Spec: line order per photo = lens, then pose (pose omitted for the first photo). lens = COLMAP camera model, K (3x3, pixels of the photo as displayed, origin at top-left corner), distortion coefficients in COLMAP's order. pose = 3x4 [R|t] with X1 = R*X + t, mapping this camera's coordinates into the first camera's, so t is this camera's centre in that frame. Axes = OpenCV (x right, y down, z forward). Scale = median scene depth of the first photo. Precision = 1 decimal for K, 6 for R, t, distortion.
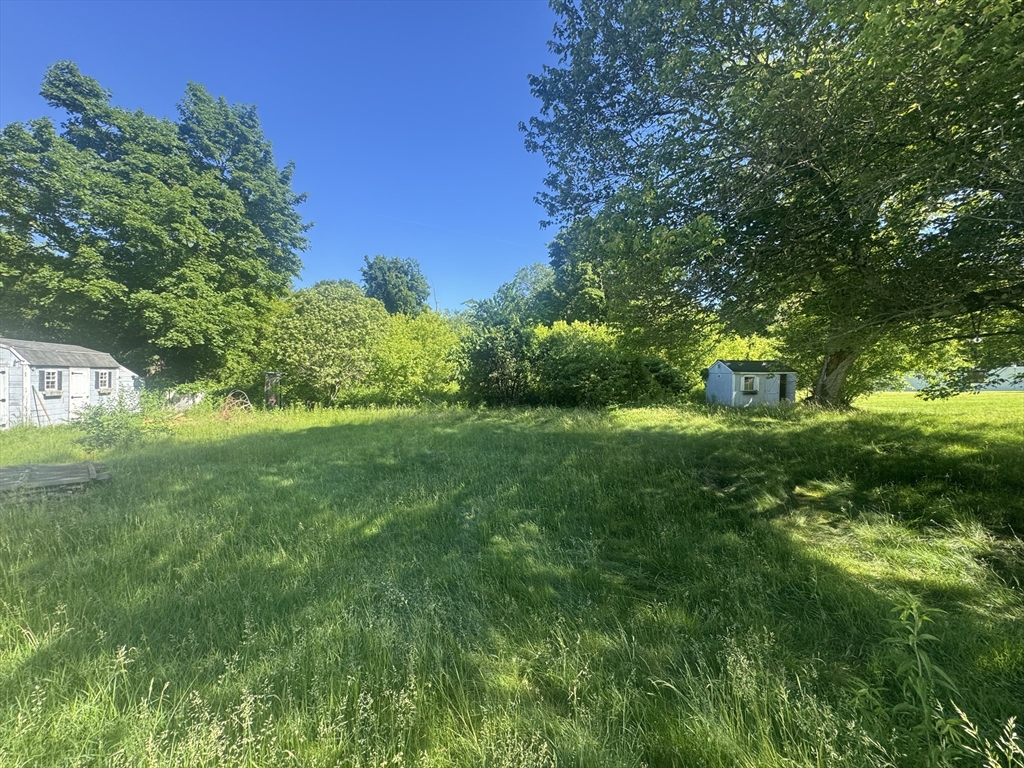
lens RADIAL K [[407.6, 0, 512.0], [0, 407.6, 384.0], [0, 0, 1]] dist [-0.002010, -0.000465]
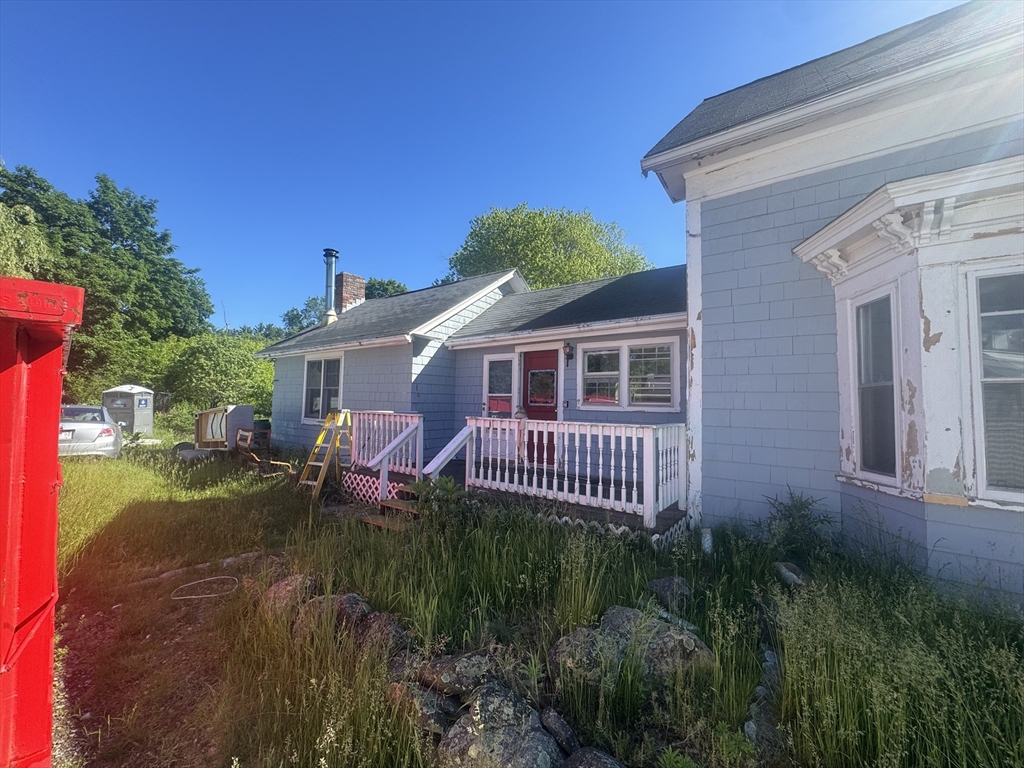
lens RADIAL K [[407.6, 0, 512.0], [0, 407.6, 384.0], [0, 0, 1]] dist [-0.002010, -0.000465]
pose [[0.857348, 0.036856, 0.513416, -0.315477], [-0.010524, 0.998480, -0.054103, 0.002601], [-0.514629, 0.040982, 0.856433, -0.873505]]
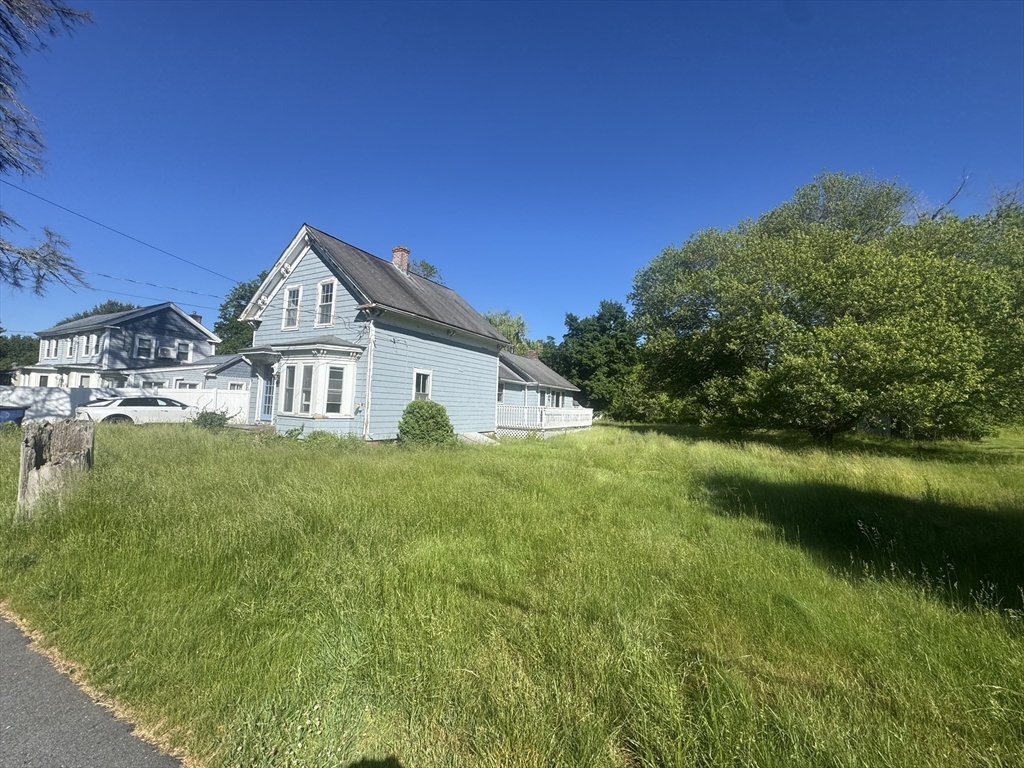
lens RADIAL K [[407.6, 0, 512.0], [0, 407.6, 384.0], [0, 0, 1]] dist [-0.002010, -0.000465]
pose [[0.611406, -0.024234, -0.790946, 1.065558], [-0.038291, 0.997454, -0.060161, 0.000913], [0.790390, 0.067069, 0.608922, -1.180252]]
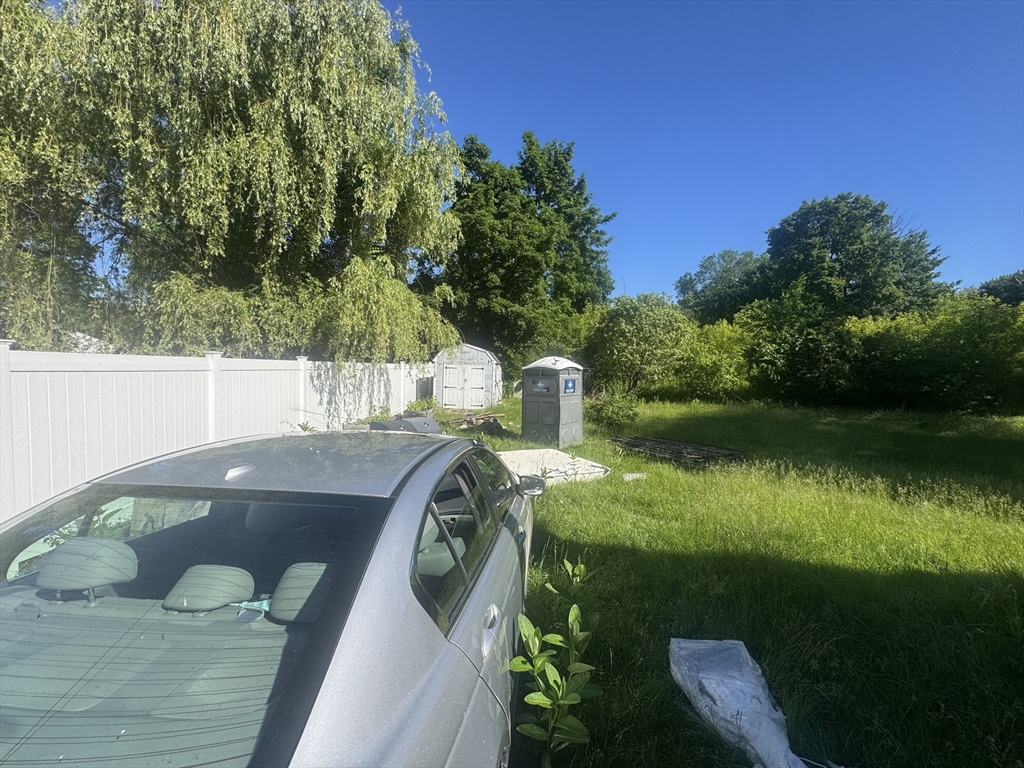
lens RADIAL K [[407.6, 0, 512.0], [0, 407.6, 384.0], [0, 0, 1]] dist [-0.002010, -0.000465]
pose [[0.948918, 0.029258, -0.314164, -0.457252], [-0.022056, 0.999407, 0.026456, -0.010872], [0.314751, -0.018176, 0.949000, -0.208350]]
